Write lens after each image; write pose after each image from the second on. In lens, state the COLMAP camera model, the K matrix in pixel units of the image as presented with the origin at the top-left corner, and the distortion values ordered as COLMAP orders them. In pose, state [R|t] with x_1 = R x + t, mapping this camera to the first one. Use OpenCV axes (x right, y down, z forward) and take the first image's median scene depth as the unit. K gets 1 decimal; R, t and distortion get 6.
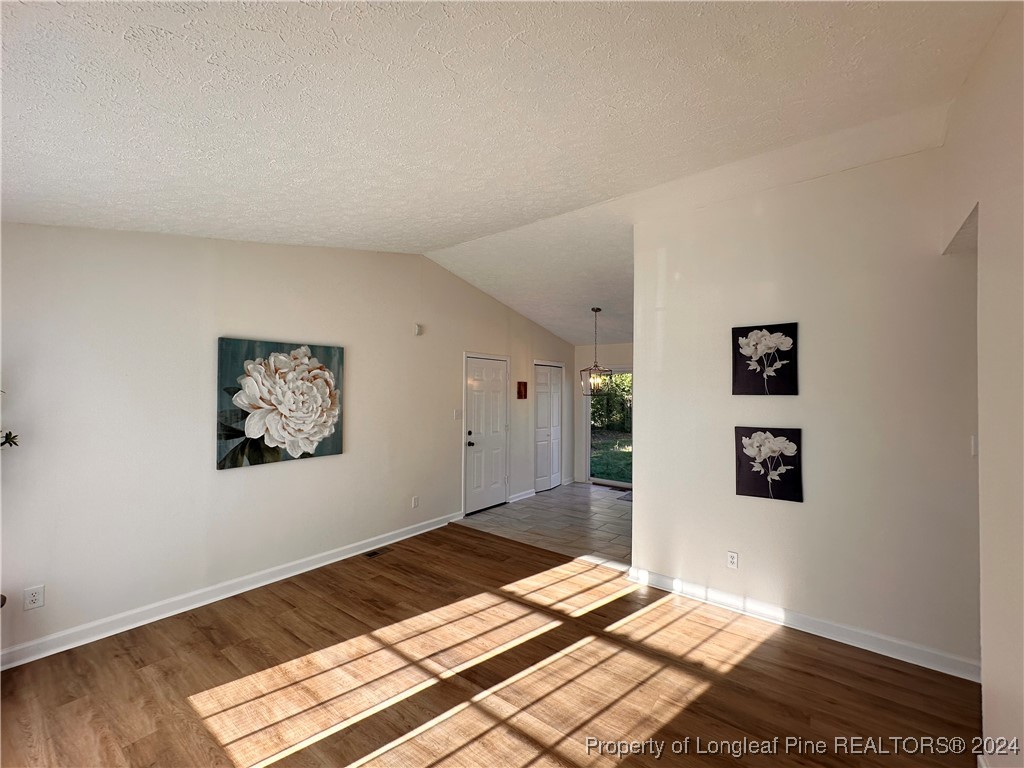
lens RADIAL K [[420.3, 0, 511.9], [0, 420.3, 385.3], [0, 0, 1]] dist [-0.001088, 0.000319]
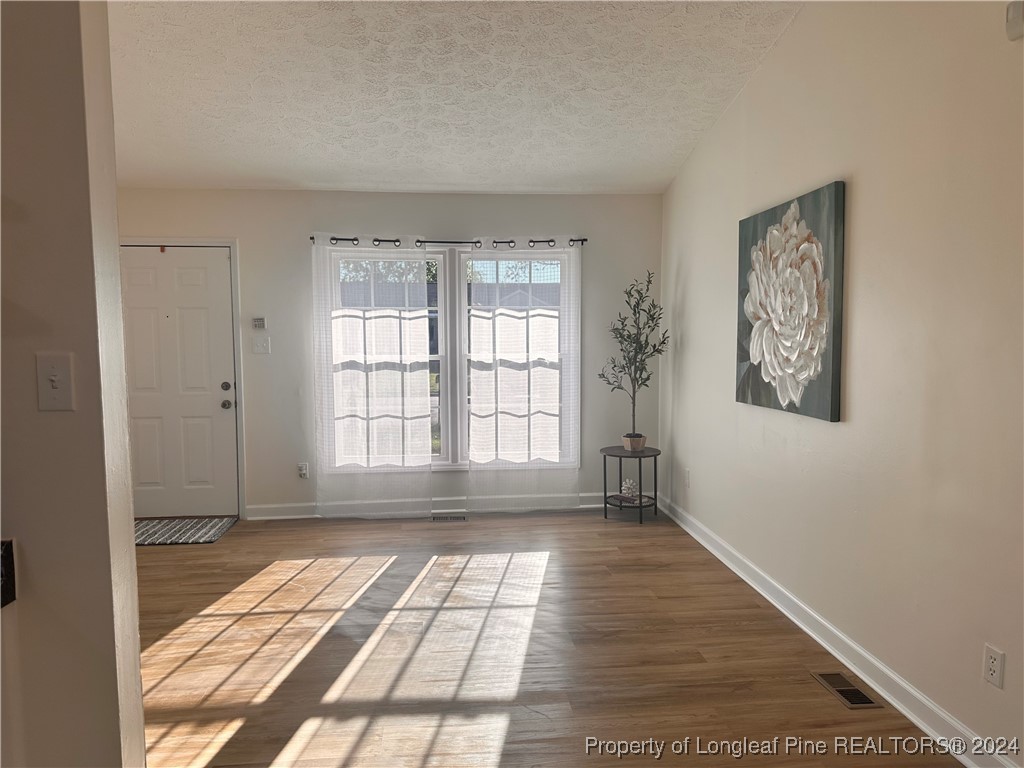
lens RADIAL K [[713.0, 0, 512.4], [0, 713.0, 388.2], [0, 0, 1]] dist [0.099615, -0.114517]
pose [[-0.729407, 0.051228, -0.682159, 0.405433], [0.011225, 0.997954, 0.062941, 0.080649], [0.683988, 0.038252, -0.728490, 1.441450]]
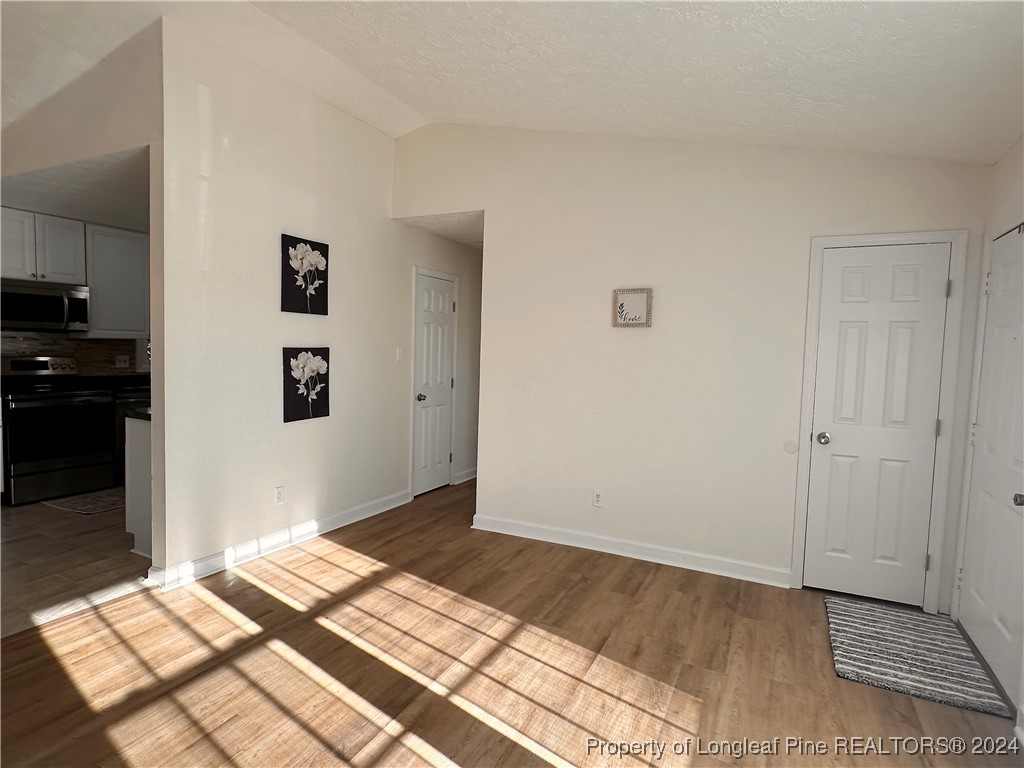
lens RADIAL K [[570.5, 0, 510.5], [0, 570.5, 390.4], [0, 0, 1]] dist [-0.000489, 0.000817]
pose [[-0.195673, -0.083473, 0.977110, -0.643410], [-0.049564, 0.995939, 0.075156, 0.063501], [-0.979416, -0.033724, -0.199015, 0.655284]]
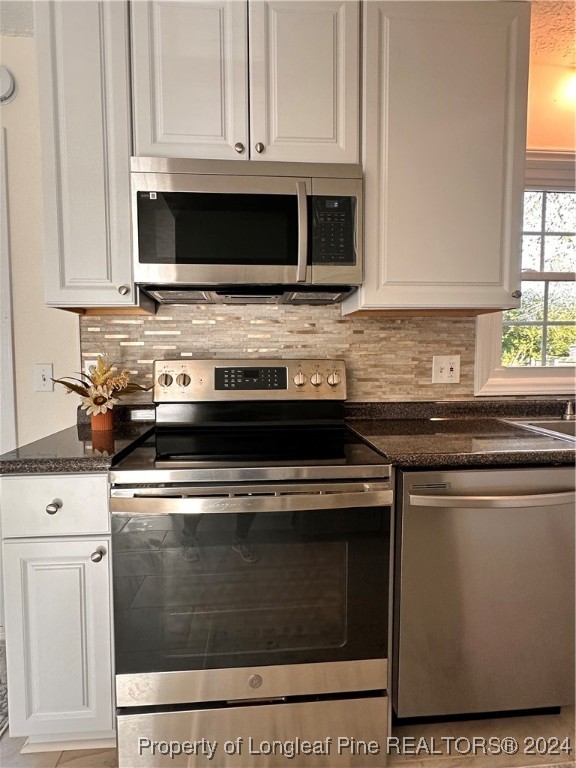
lens RADIAL K [[420.3, 0, 288.0], [0, 420.3, 384.0], [0, 0, 1]] dist [-0.000891, 0.000699]
pose [[0.732826, -0.054381, 0.678239, 0.659828], [-0.004701, 0.996373, 0.084969, 0.132435], [-0.680400, -0.065456, 0.729912, 1.165924]]
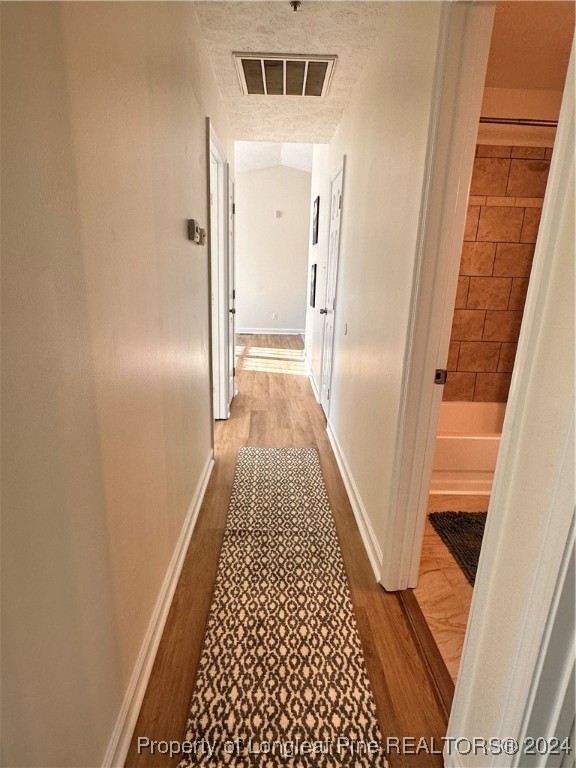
lens RADIAL K [[420.3, 0, 288.0], [0, 420.3, 384.0], [0, 0, 1]] dist [-0.000891, 0.000699]
pose [[0.639768, 0.218891, -0.736738, 1.593901], [-0.012400, 0.961401, 0.274872, 0.084098], [0.768468, -0.166718, 0.617788, -0.182554]]
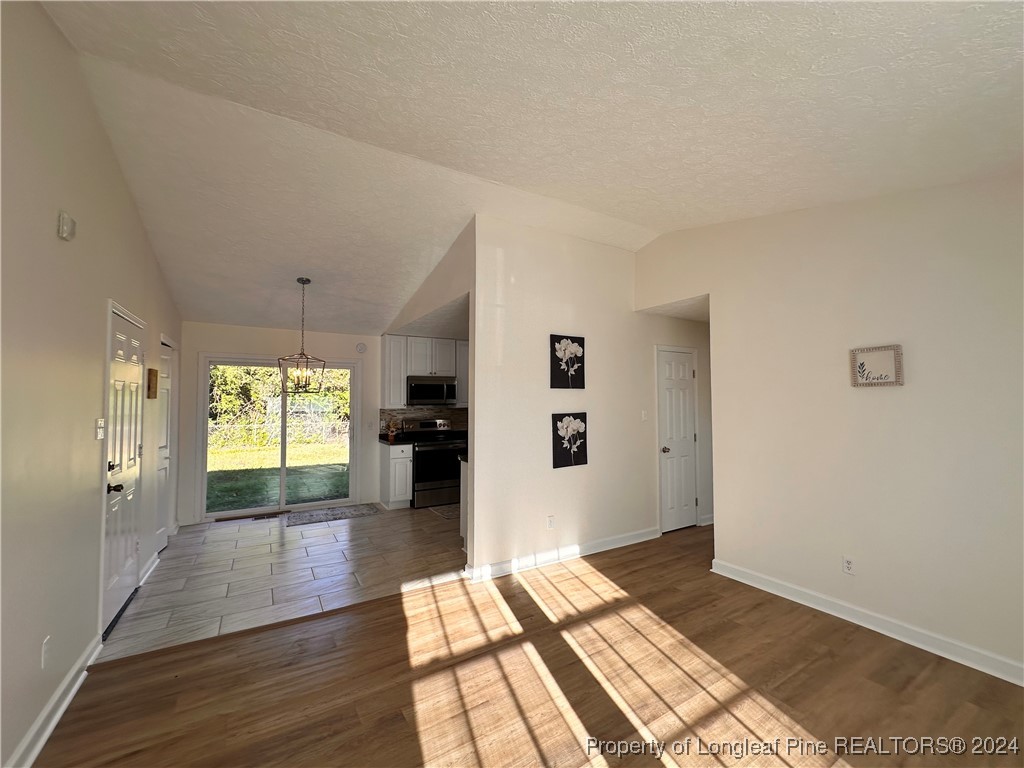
lens RADIAL K [[420.3, 0, 511.9], [0, 420.3, 385.3], [0, 0, 1]] dist [-0.001088, 0.000319]
pose [[0.357761, 0.026125, 0.933448, -0.576832], [-0.010376, 0.999658, -0.024001, 0.038207], [-0.933756, -0.001099, 0.357910, 0.569827]]
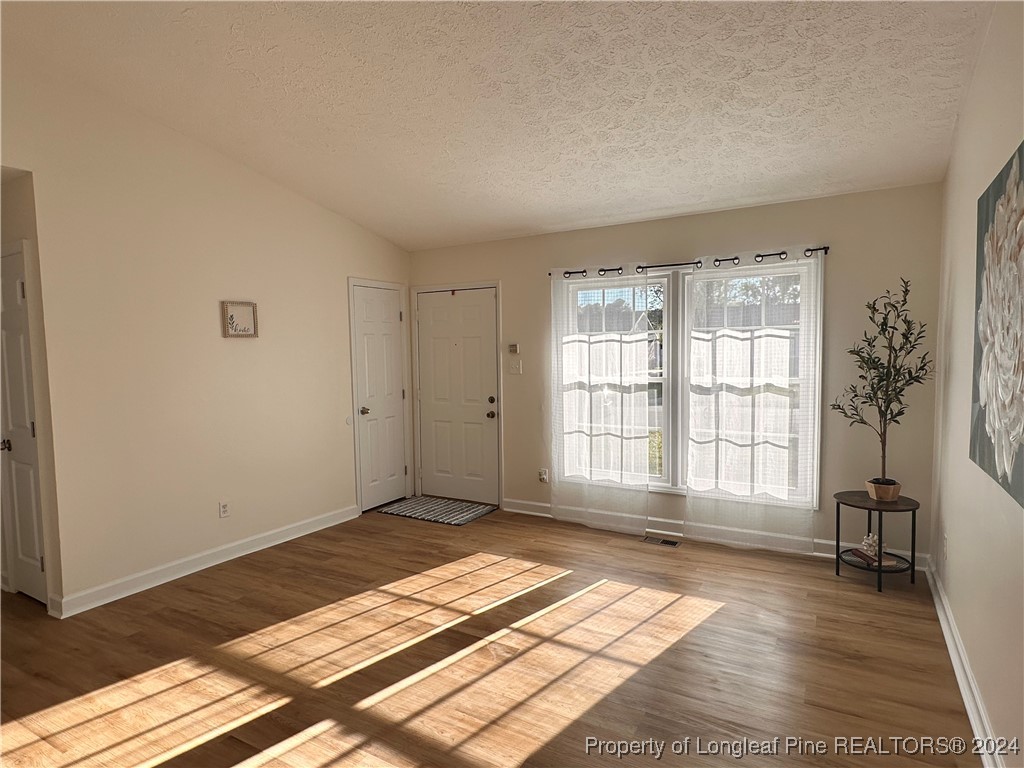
lens RADIAL K [[580.8, 0, 512.4], [0, 580.8, 390.7], [0, 0, 1]] dist [-0.000178, 0.000560]
pose [[-0.991802, 0.015874, -0.126791, -0.037081], [0.009449, 0.998648, 0.051113, 0.065833], [0.127431, 0.049496, -0.990612, 1.423461]]
